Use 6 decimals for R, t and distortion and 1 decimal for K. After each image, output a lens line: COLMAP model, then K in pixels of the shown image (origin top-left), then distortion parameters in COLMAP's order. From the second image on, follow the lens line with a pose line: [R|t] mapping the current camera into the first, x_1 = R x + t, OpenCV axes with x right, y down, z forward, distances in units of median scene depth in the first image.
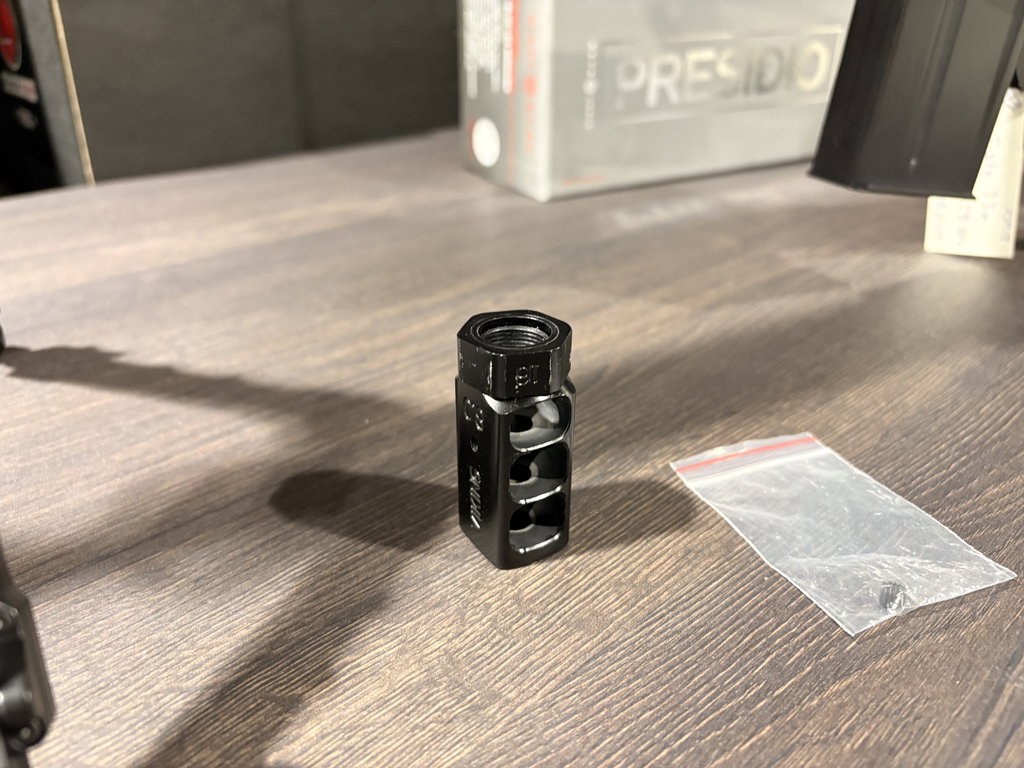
lens RADIAL K [[816.2, 0, 512.0], [0, 816.2, 384.0], [0, 0, 1]] dist [-0.018056, -0.006116]
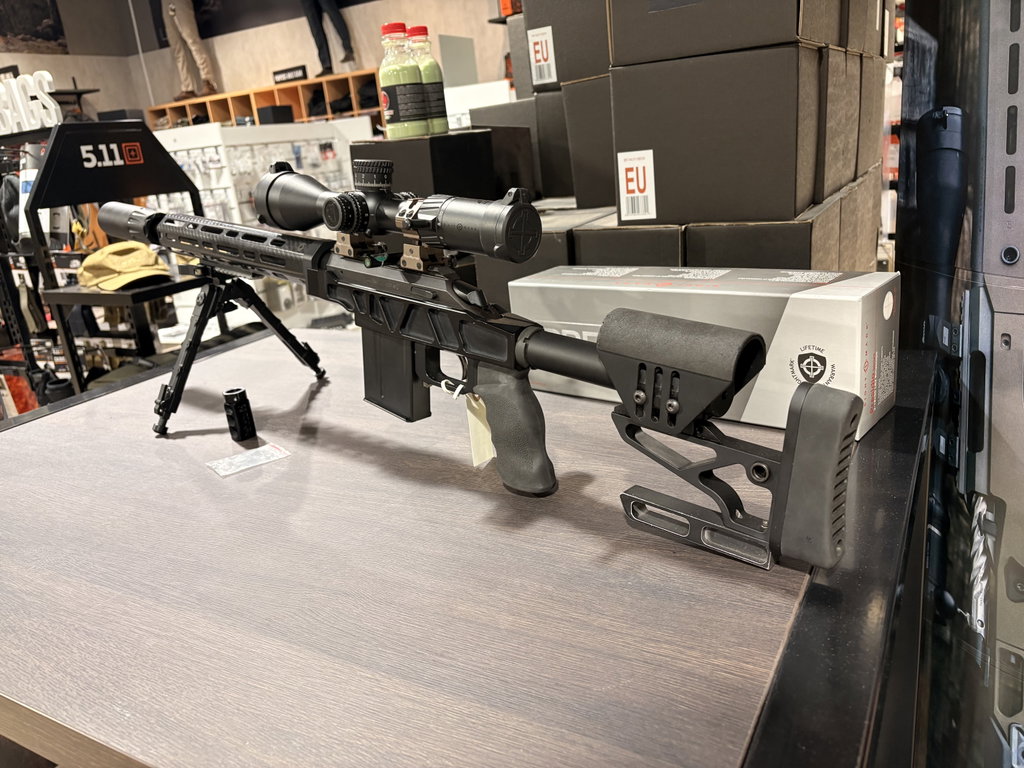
lens RADIAL K [[786.1, 0, 510.7], [0, 786.1, 404.4], [0, 0, 1]] dist [-0.023730, -0.006400]
pose [[0.291163, 0.271135, -0.917448, 3.344218], [-0.333212, 0.927689, 0.168413, -0.930288], [0.896769, 0.256669, 0.360454, 0.526267]]
